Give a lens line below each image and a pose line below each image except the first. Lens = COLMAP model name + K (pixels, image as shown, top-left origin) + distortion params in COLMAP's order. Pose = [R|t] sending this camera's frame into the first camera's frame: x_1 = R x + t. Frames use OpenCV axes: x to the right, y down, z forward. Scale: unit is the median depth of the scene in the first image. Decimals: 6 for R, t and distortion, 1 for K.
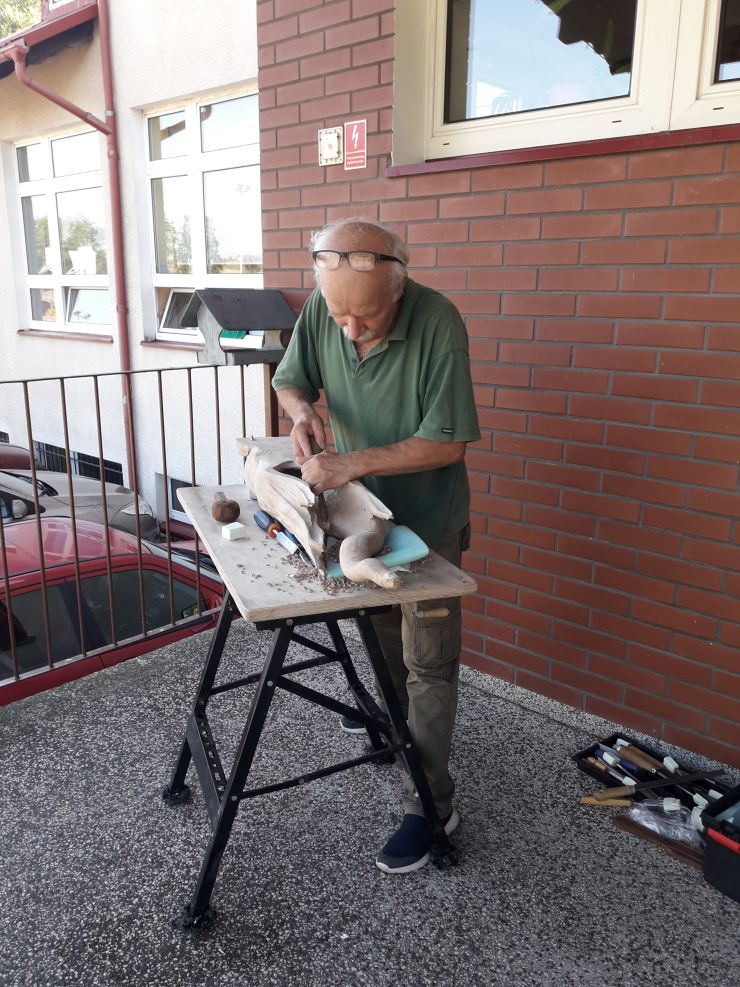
lens RADIAL K [[816.5, 0, 370.0], [0, 816.5, 493.5], [0, 0, 1]] dist [-0.032169, 0.003001]
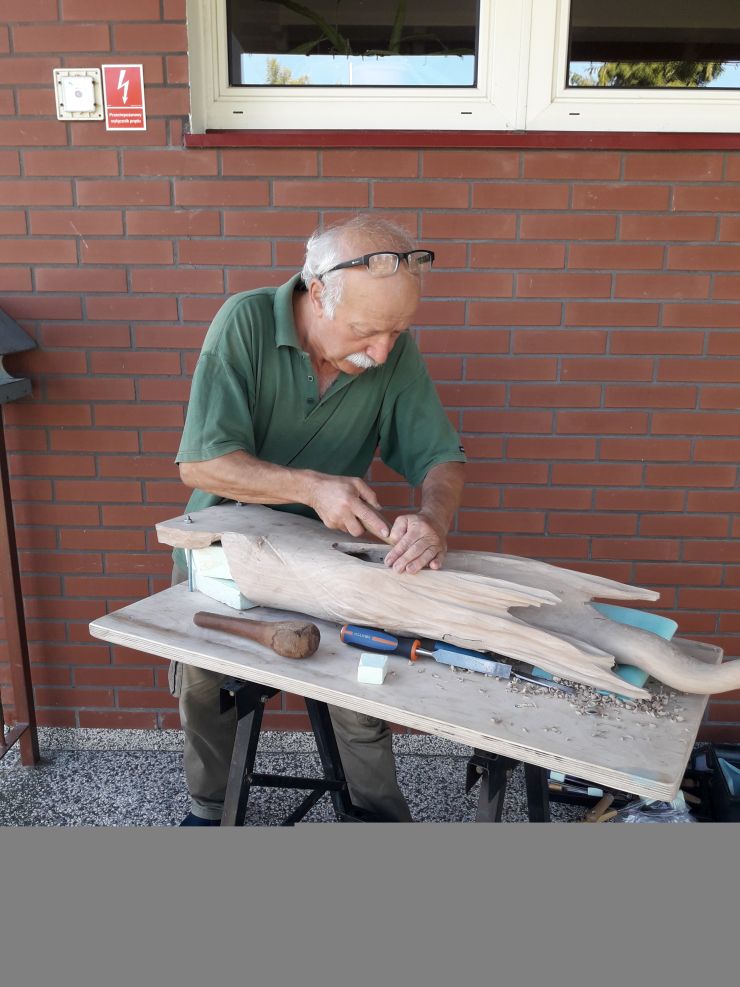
lens RADIAL K [[800.3, 0, 370.0], [0, 800.3, 493.5], [0, 0, 1]] dist [-0.013761, -0.012492]
pose [[0.760719, -0.159058, 0.629291, -0.430720], [0.154952, 0.985981, 0.061901, -0.103857], [-0.630315, 0.050421, 0.774701, 0.385808]]
